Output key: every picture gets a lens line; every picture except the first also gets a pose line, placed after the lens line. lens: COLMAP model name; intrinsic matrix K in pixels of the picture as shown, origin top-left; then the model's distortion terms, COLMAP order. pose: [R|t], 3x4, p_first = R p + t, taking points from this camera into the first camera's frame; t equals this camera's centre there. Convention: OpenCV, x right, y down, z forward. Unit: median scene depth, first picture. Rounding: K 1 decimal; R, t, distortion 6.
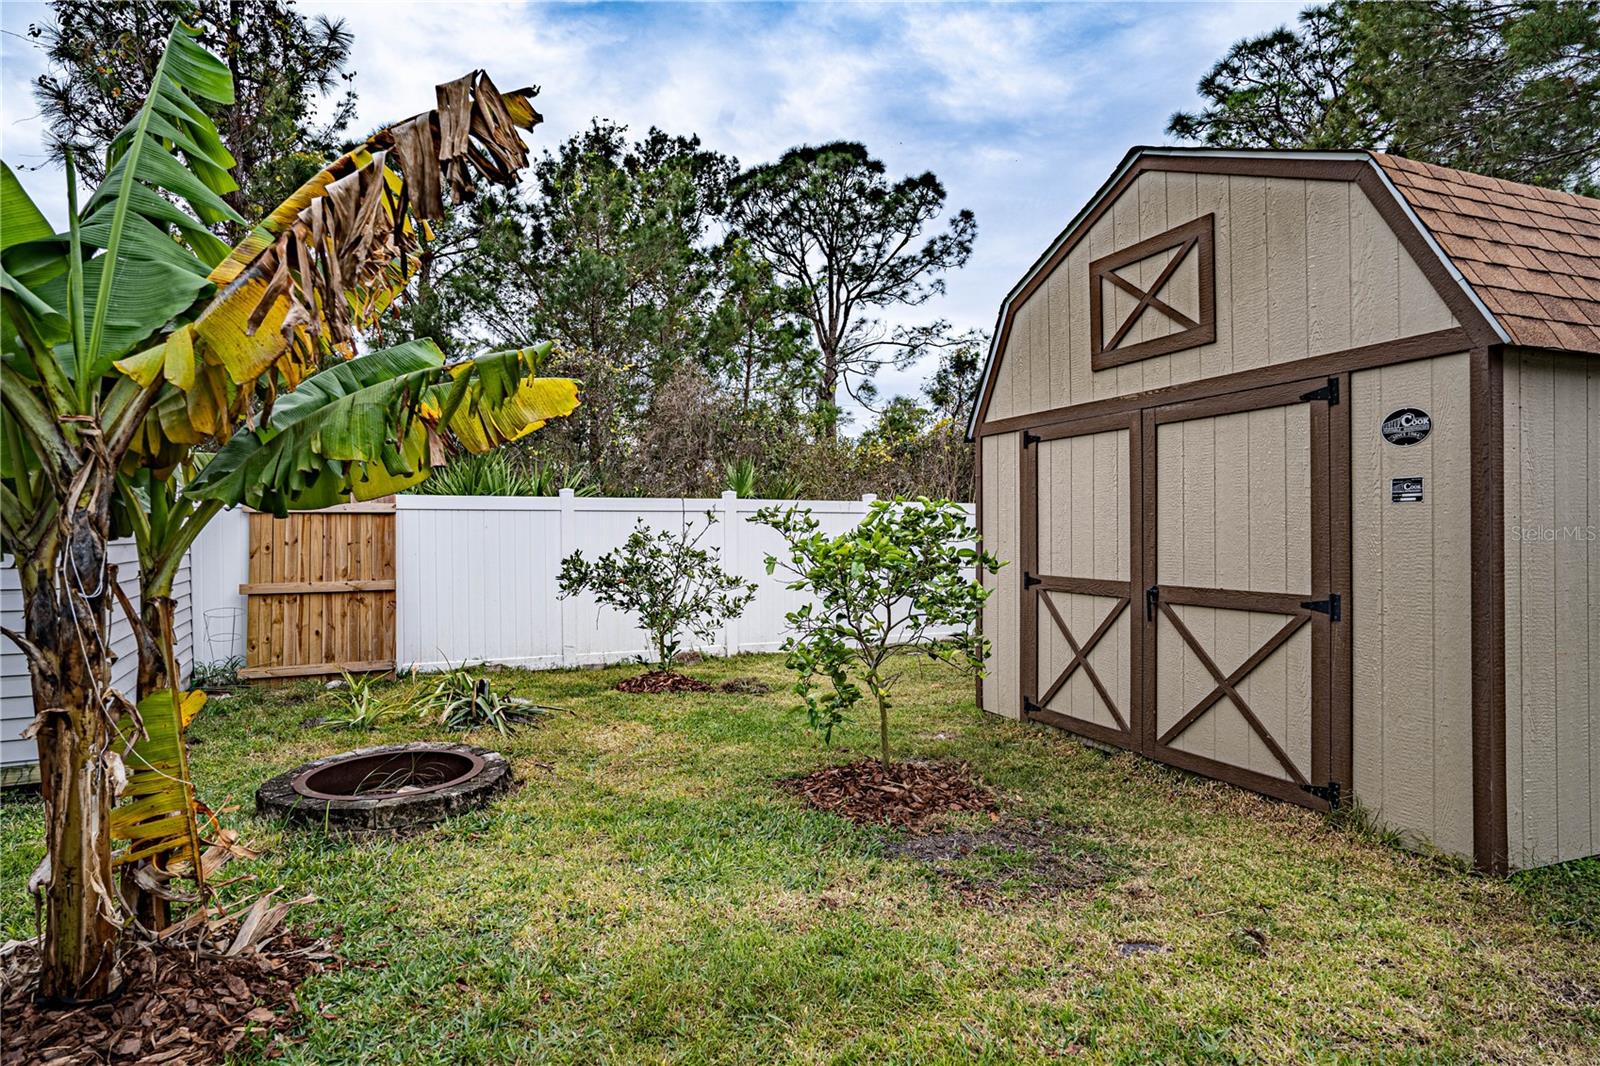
lens RADIAL K [[900.3, 0, 800.0], [0, 900.3, 533.0], [0, 0, 1]] dist [-0.058339, 0.044214]
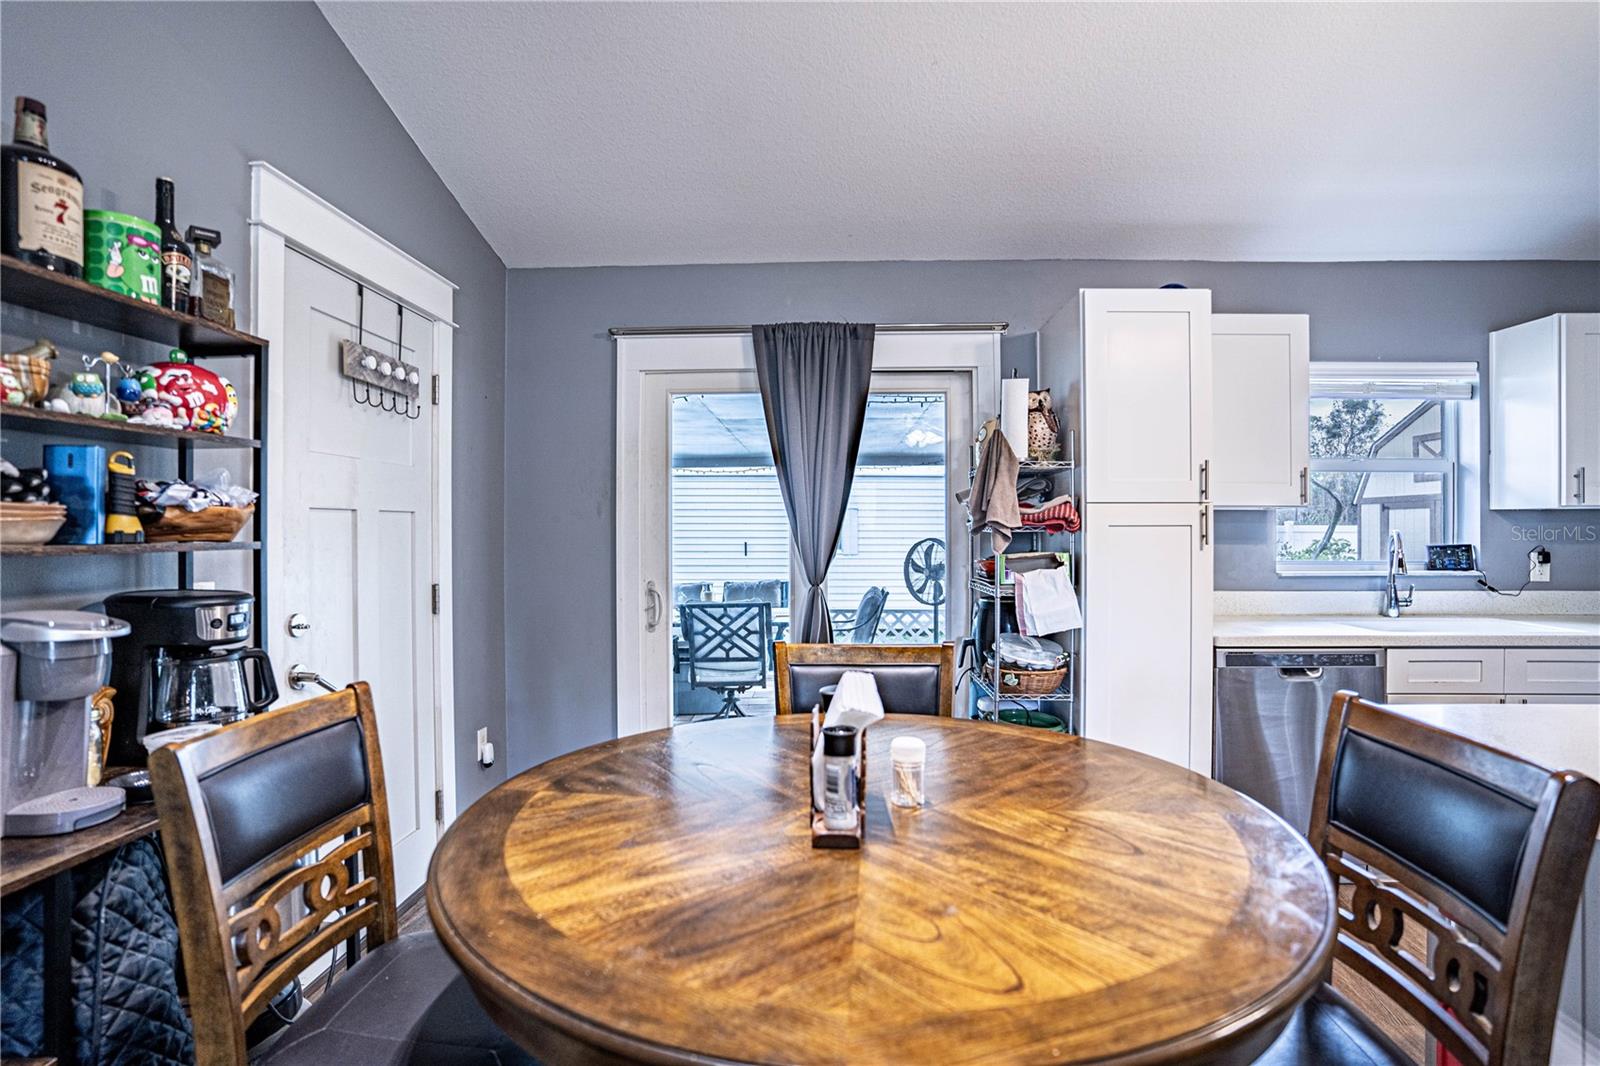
lens RADIAL K [[793.5, 0, 800.0], [0, 793.5, 533.0], [0, 0, 1]] dist [-0.083386, 0.040730]
pose [[0.901026, 0.003260, -0.433752, -0.168883], [-0.002599, 0.999994, 0.002117, -0.029357], [0.433757, -0.000780, 0.901030, -0.994262]]
